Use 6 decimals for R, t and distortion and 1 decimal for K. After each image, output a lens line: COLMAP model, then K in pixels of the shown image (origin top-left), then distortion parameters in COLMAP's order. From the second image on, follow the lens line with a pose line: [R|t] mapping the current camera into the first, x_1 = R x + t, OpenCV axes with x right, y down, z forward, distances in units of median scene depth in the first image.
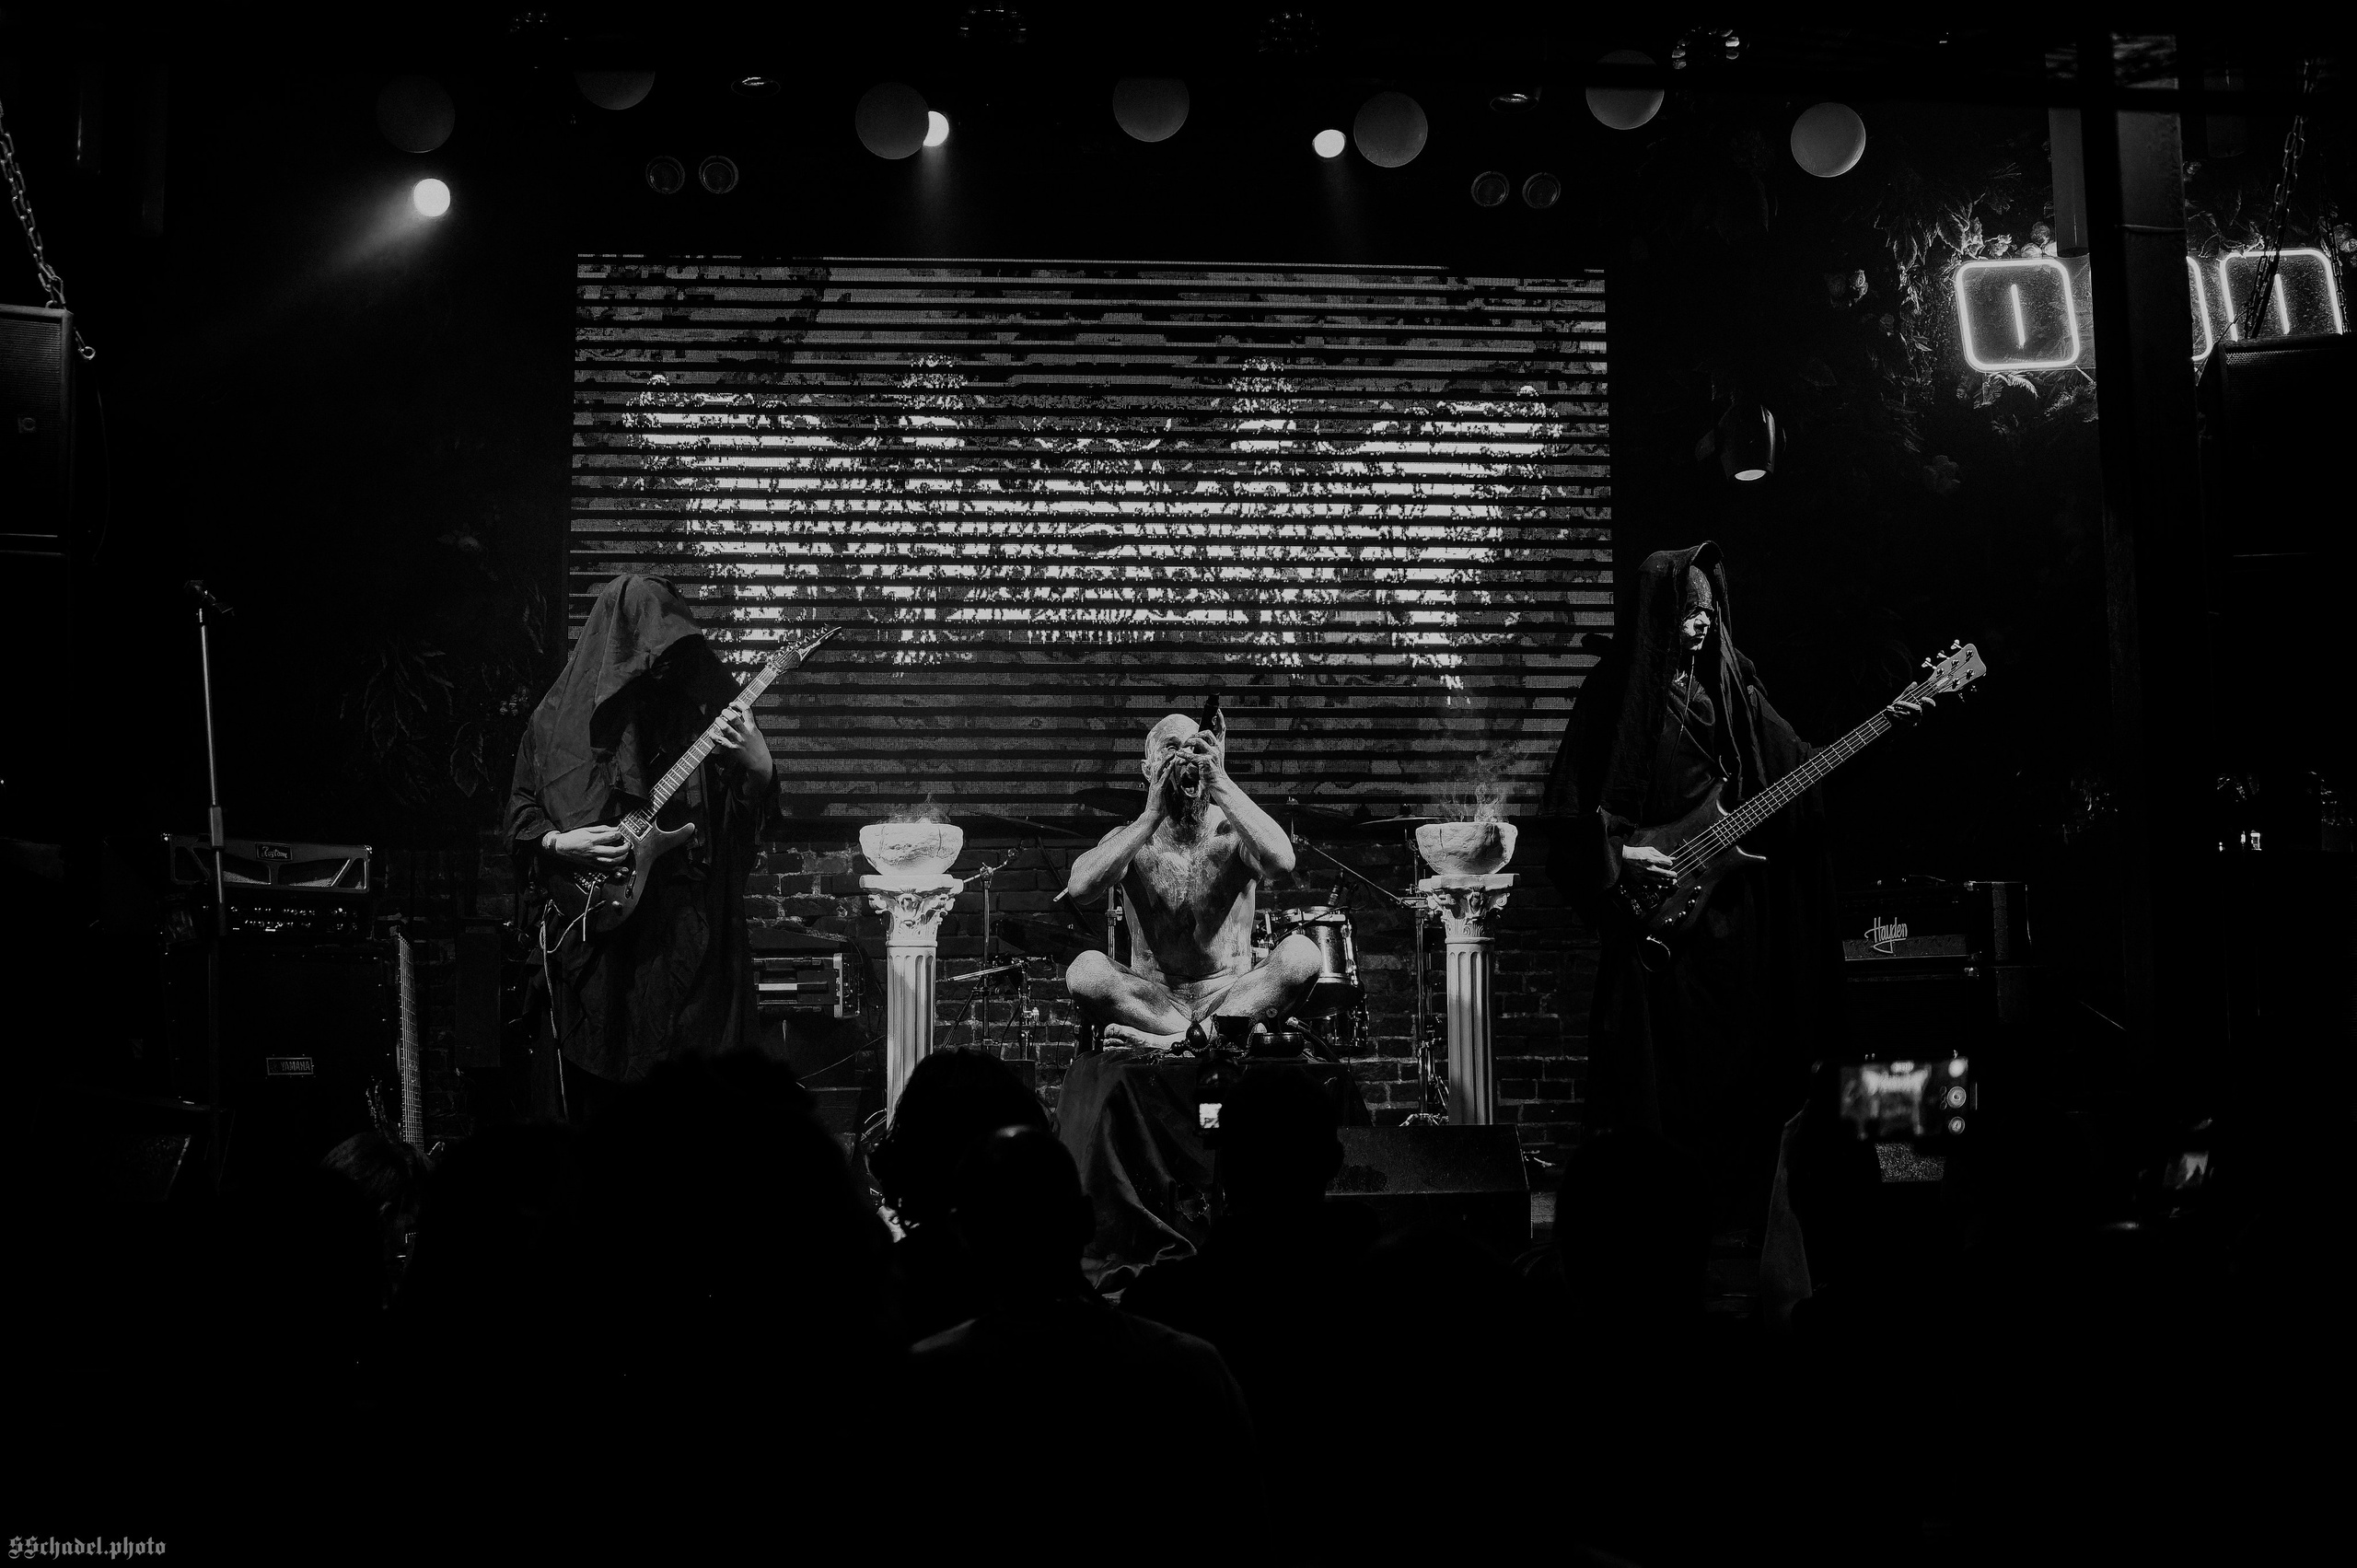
lens RADIAL K [[2287.5, 0, 1185.2], [0, 2287.5, 823.3], [0, 0, 1]] dist [0.170567, -0.003080]
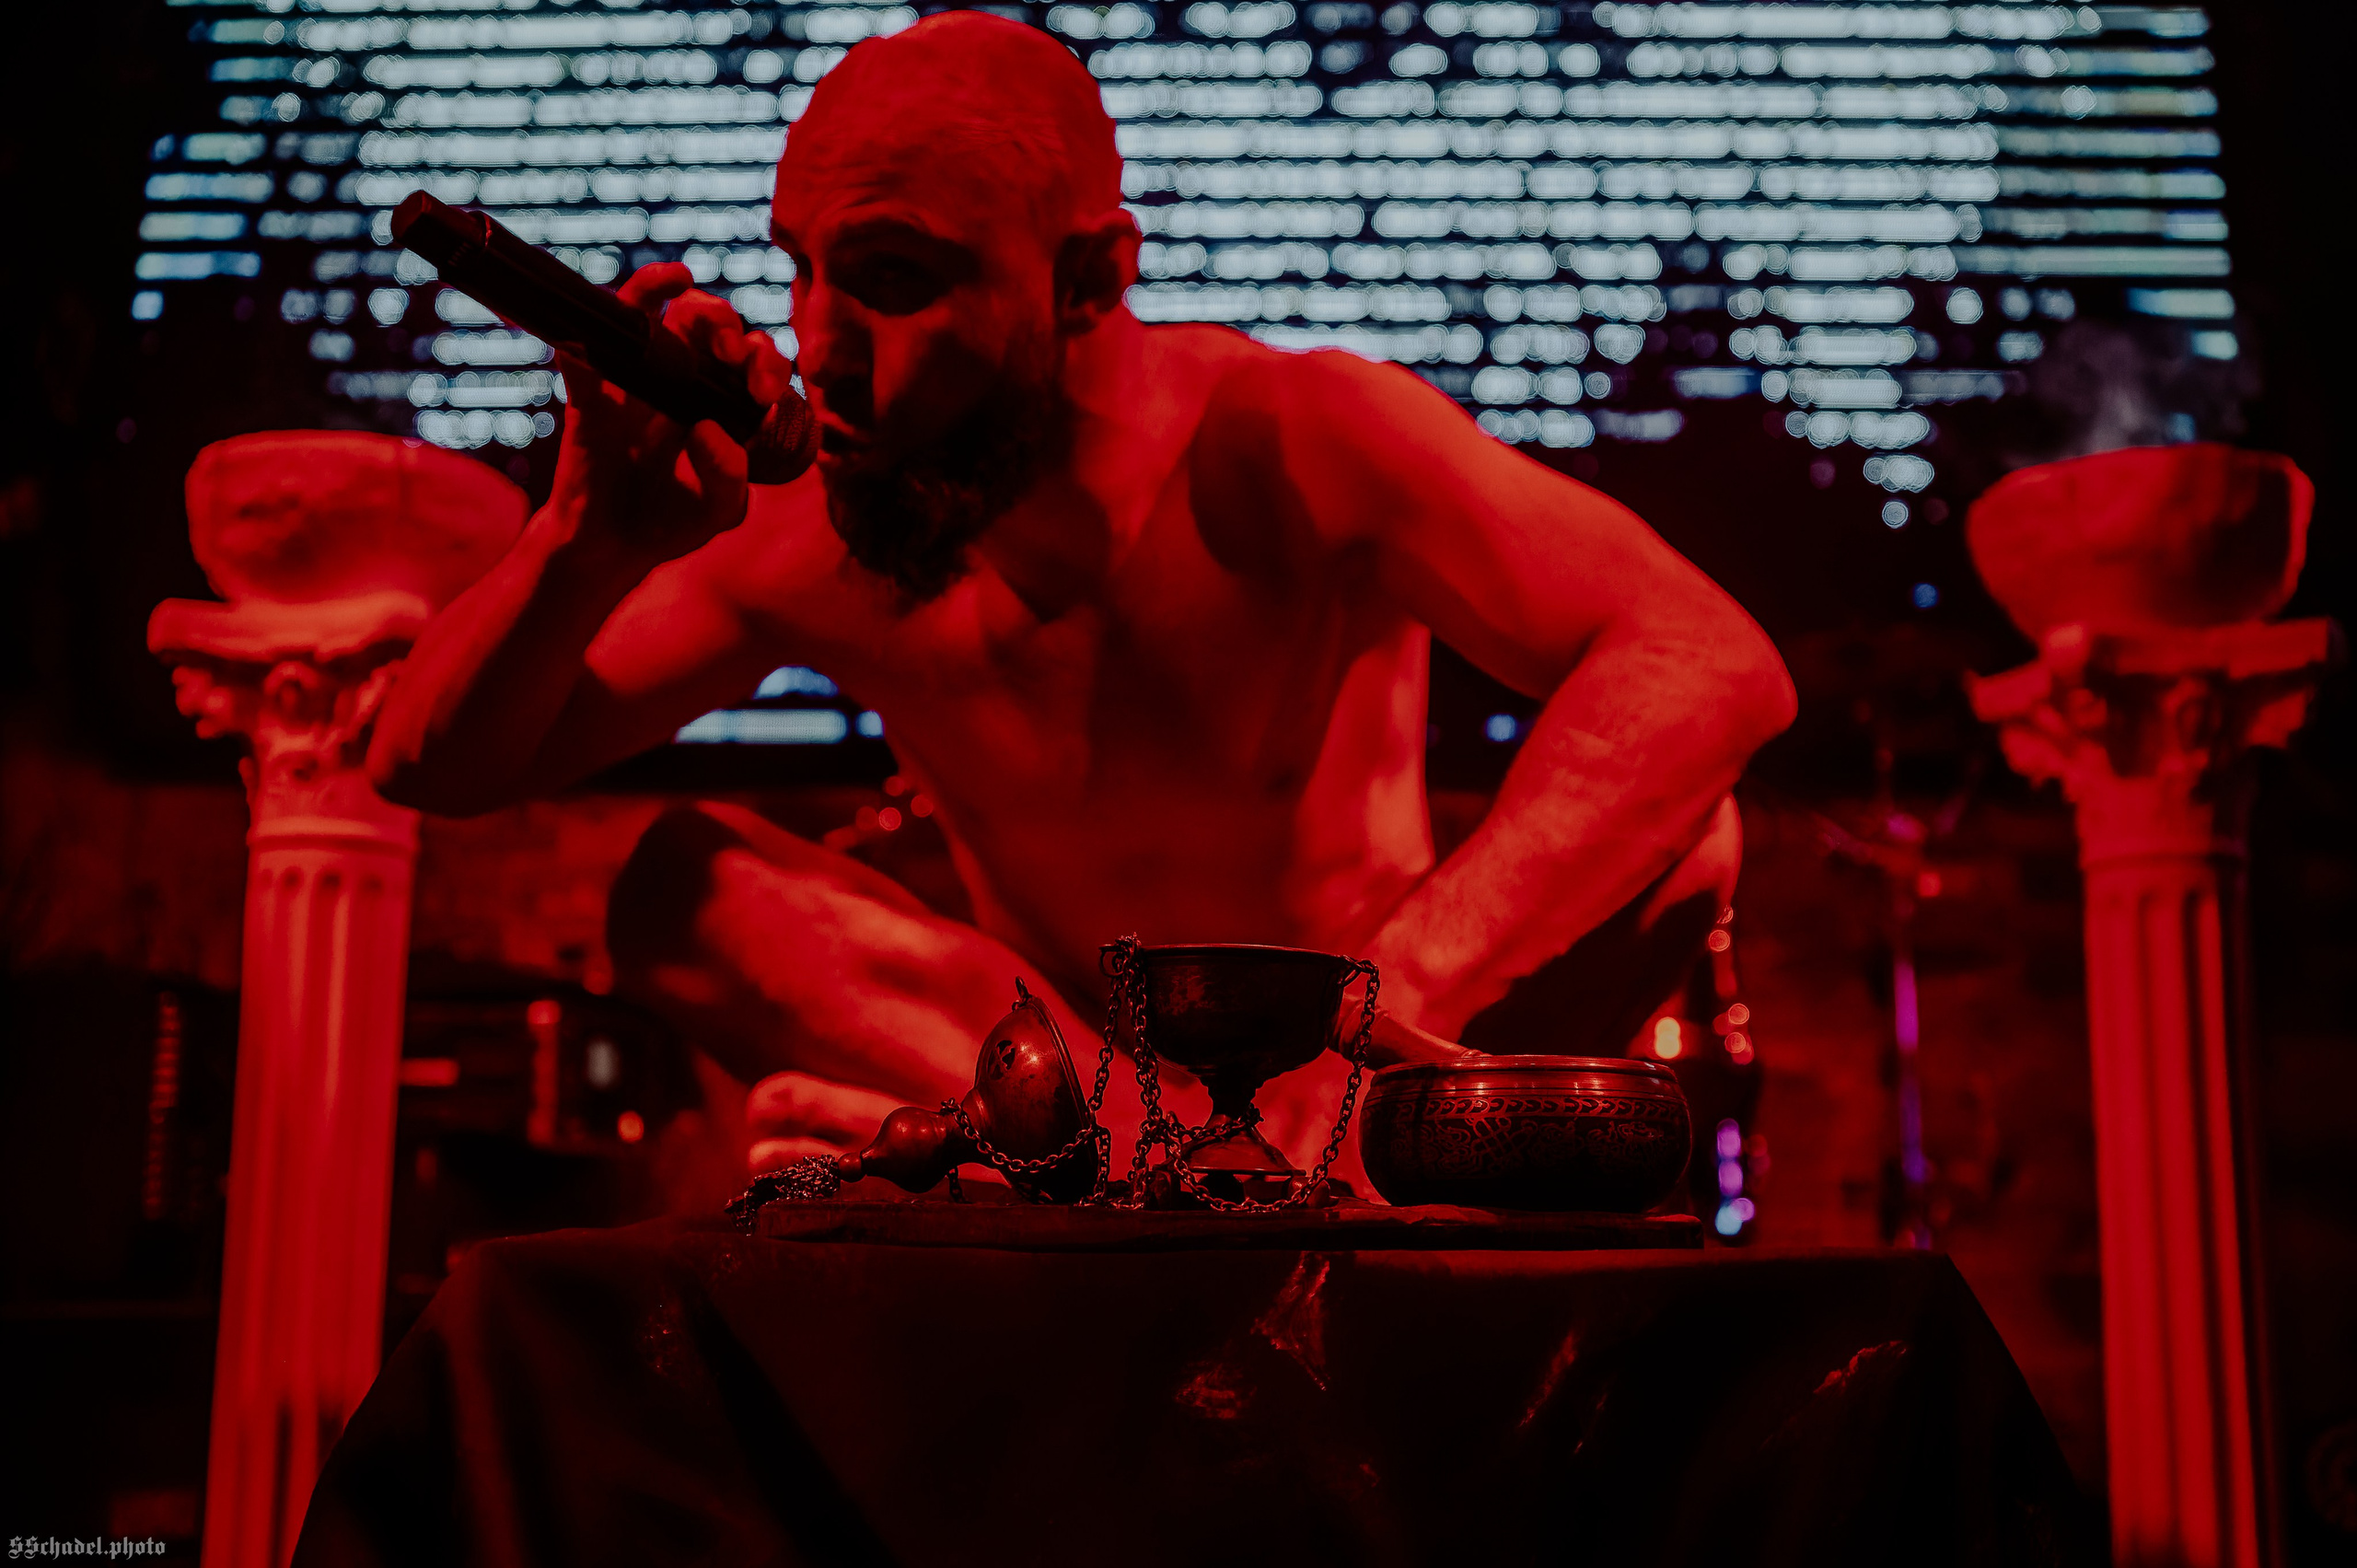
lens RADIAL K [[2393.1, 0, 1178.5], [0, 2393.1, 784.0], [0, 0, 1]] dist [-0.020665, -0.012709]
pose [[0.993634, -0.004404, -0.112569, 0.030216], [-0.007033, 0.994862, -0.100997, 0.074651], [0.112435, 0.101146, 0.988498, 0.678403]]
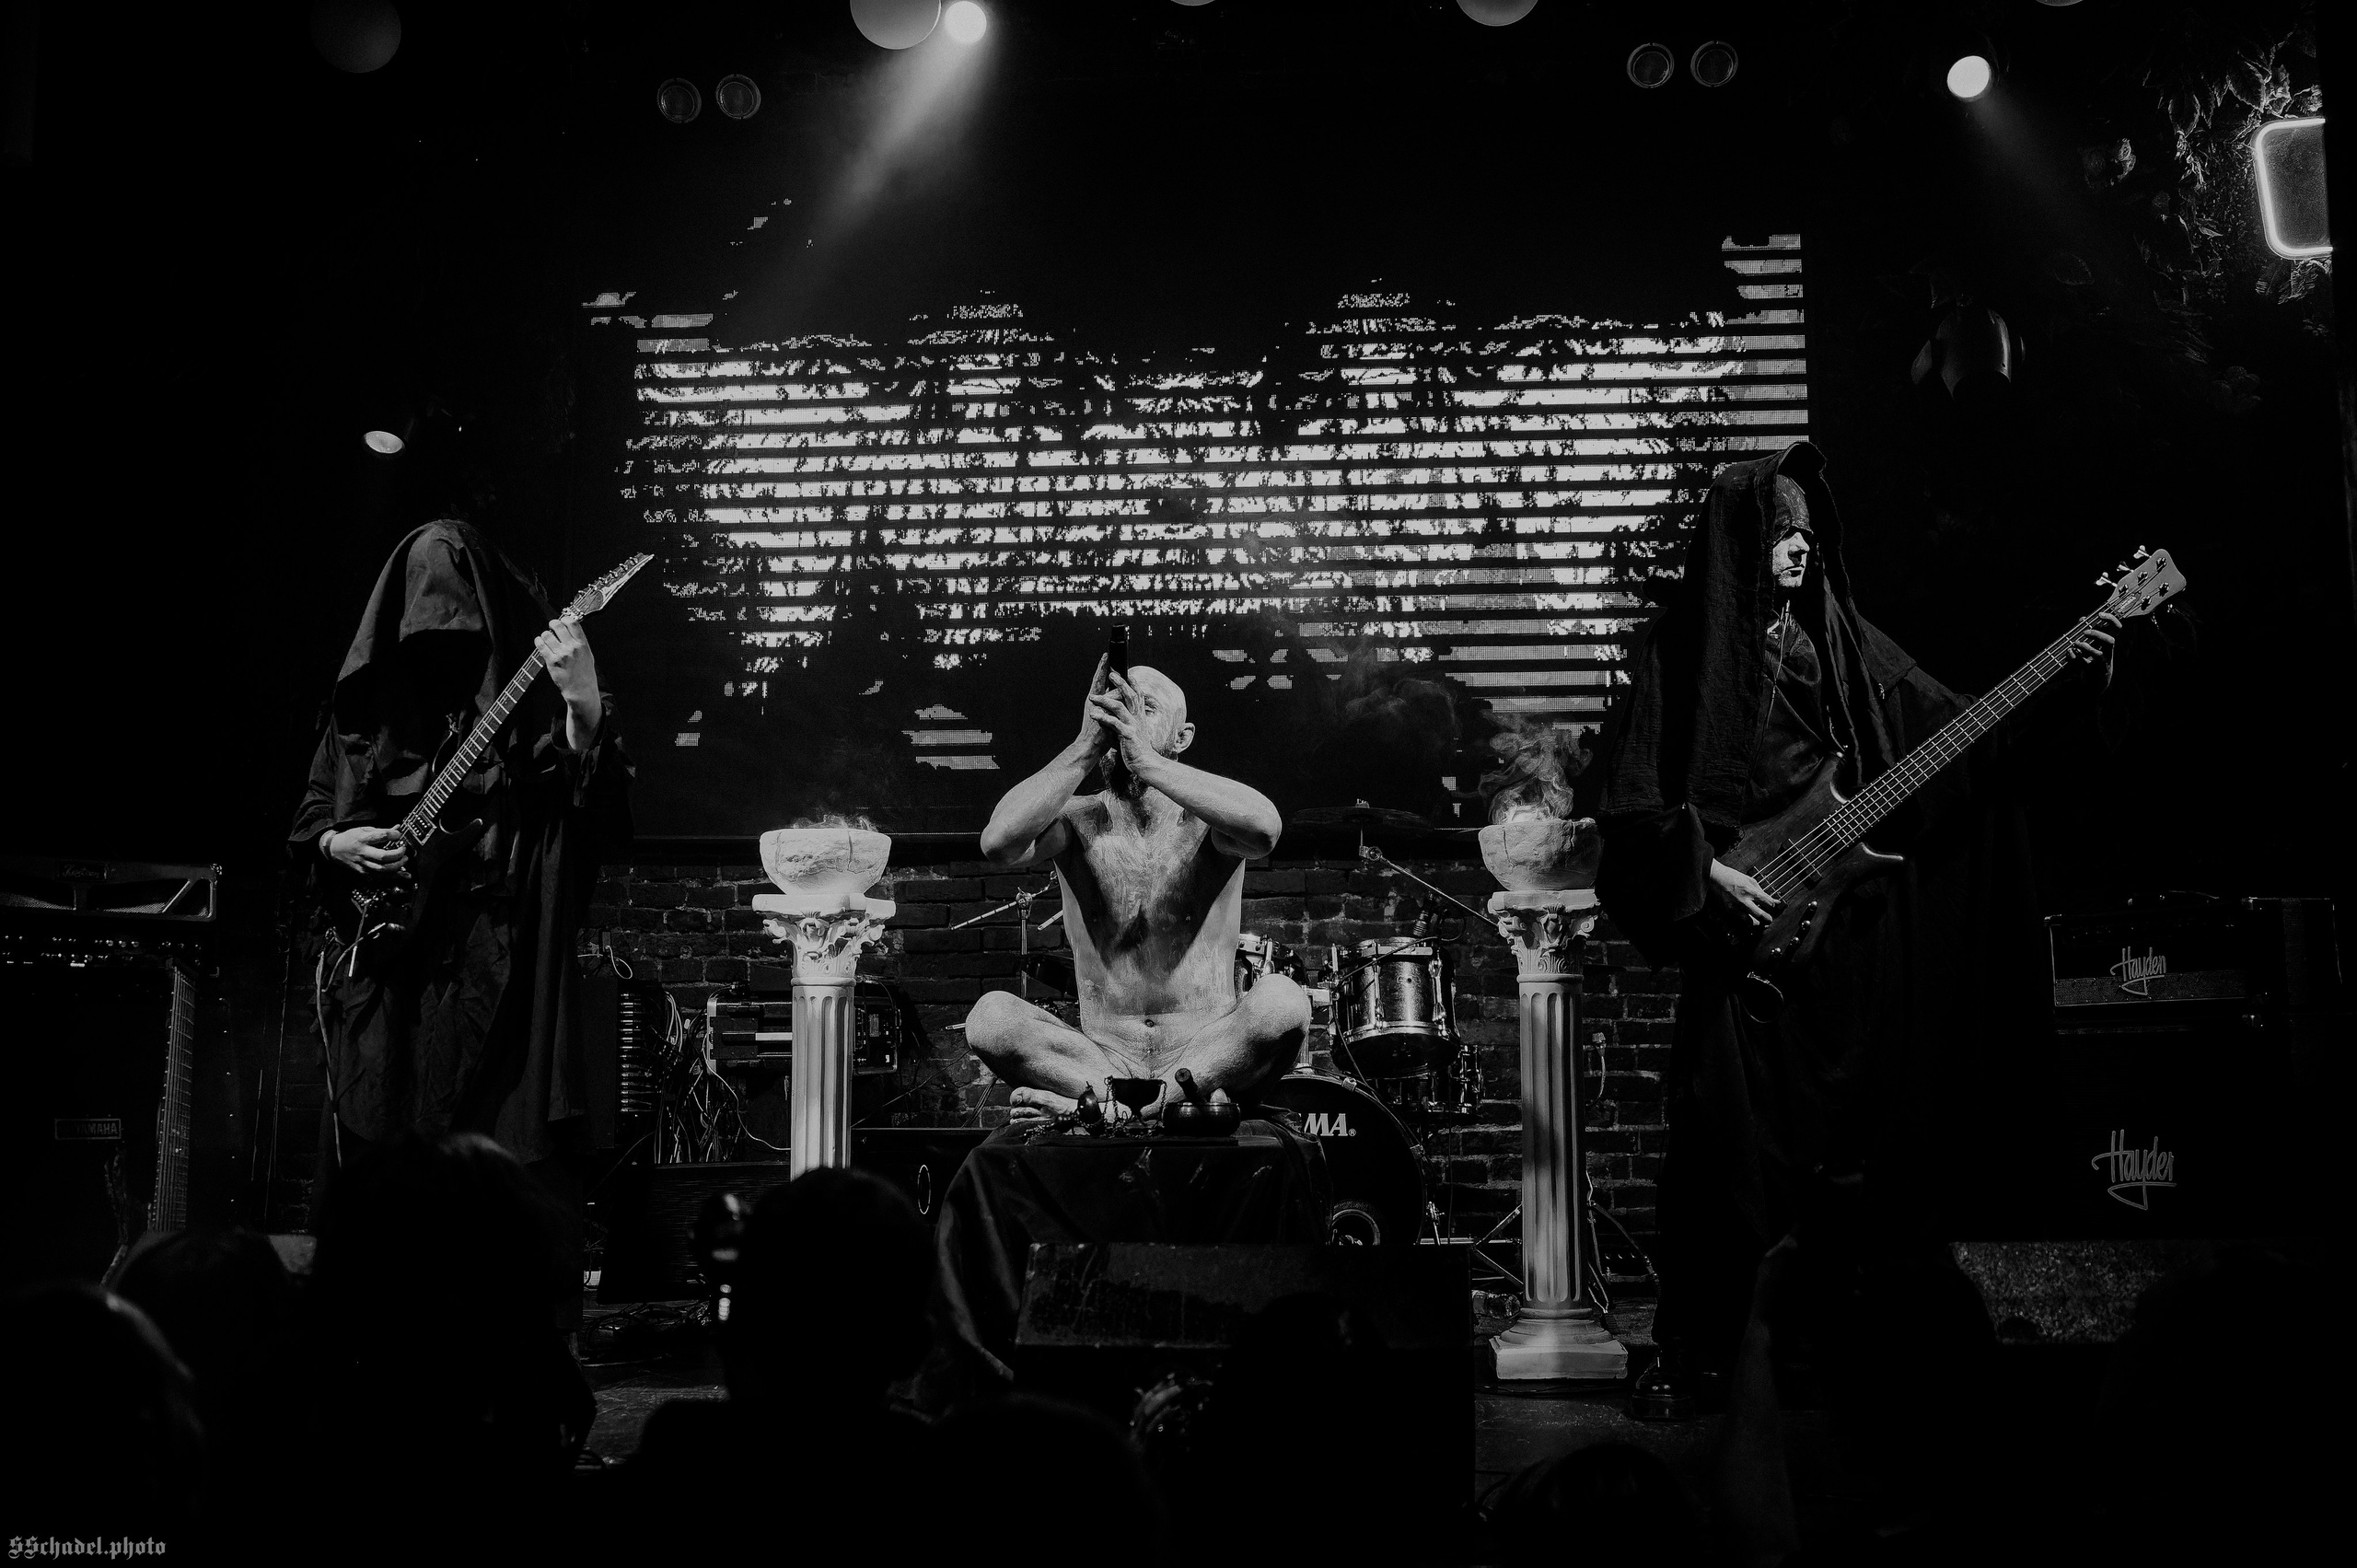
lens RADIAL K [[2425.6, 0, 1178.5], [0, 2425.6, 784.0], [0, 0, 1]] dist [-0.013393, 0.383680]
pose [[0.990785, -0.011202, -0.134979, 0.112563], [0.006806, 0.999433, -0.032986, 0.012615], [0.135271, 0.031763, 0.990299, 0.186310]]
